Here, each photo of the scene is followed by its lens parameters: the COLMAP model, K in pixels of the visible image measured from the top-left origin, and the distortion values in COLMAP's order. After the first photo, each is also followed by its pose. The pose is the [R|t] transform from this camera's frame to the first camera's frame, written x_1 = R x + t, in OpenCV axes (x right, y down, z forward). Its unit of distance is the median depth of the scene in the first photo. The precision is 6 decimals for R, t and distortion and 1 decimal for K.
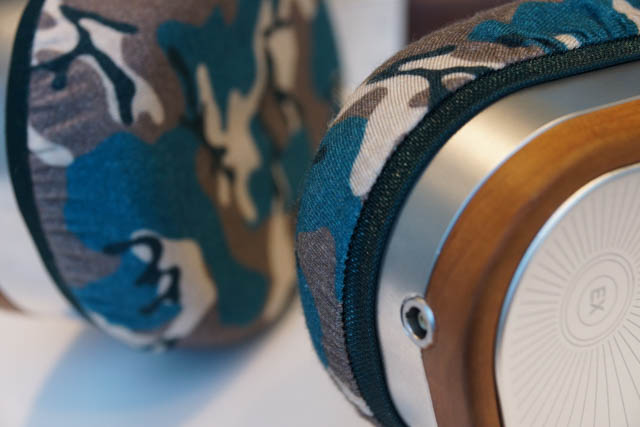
lens RADIAL K [[2153.5, 0, 320.0], [0, 2153.5, 213.5], [0, 0, 1]] dist [0.157363, 1.003786]
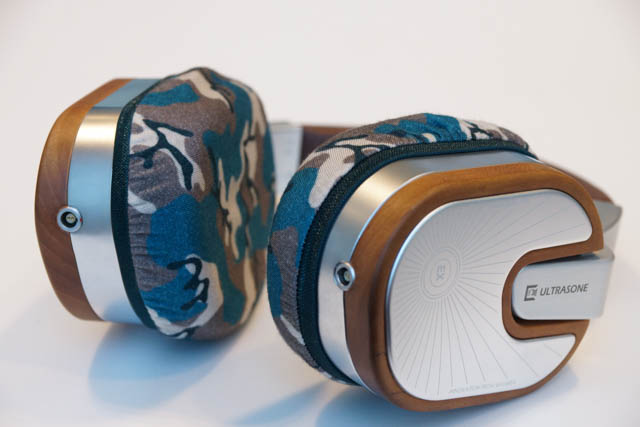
lens RADIAL K [[2153.5, 0, 320.0], [0, 2153.5, 213.5], [0, 0, 1]] dist [0.157363, 1.003786]
pose [[0.985476, 0.019838, 0.168650, -0.268785], [-0.004736, 0.995978, -0.089475, 0.125965], [-0.169747, 0.087377, 0.981606, -0.659603]]
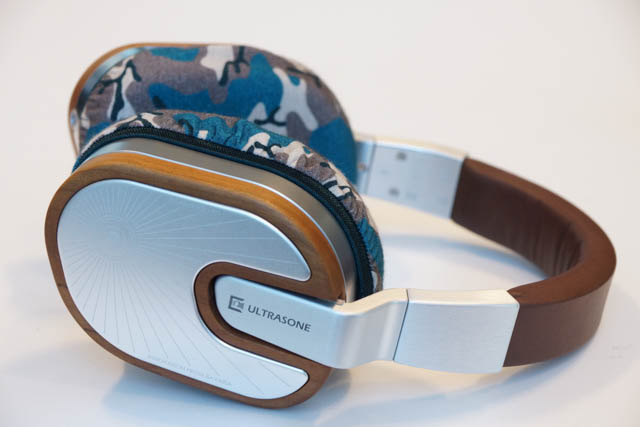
lens RADIAL K [[2153.5, 0, 320.0], [0, 2153.5, 213.5], [0, 0, 1]] dist [0.157363, 1.003786]
pose [[0.624816, 0.360849, -0.692382, 1.447956], [-0.405136, 0.907906, 0.107573, -0.255685], [0.667435, 0.213296, 0.713467, -0.290633]]
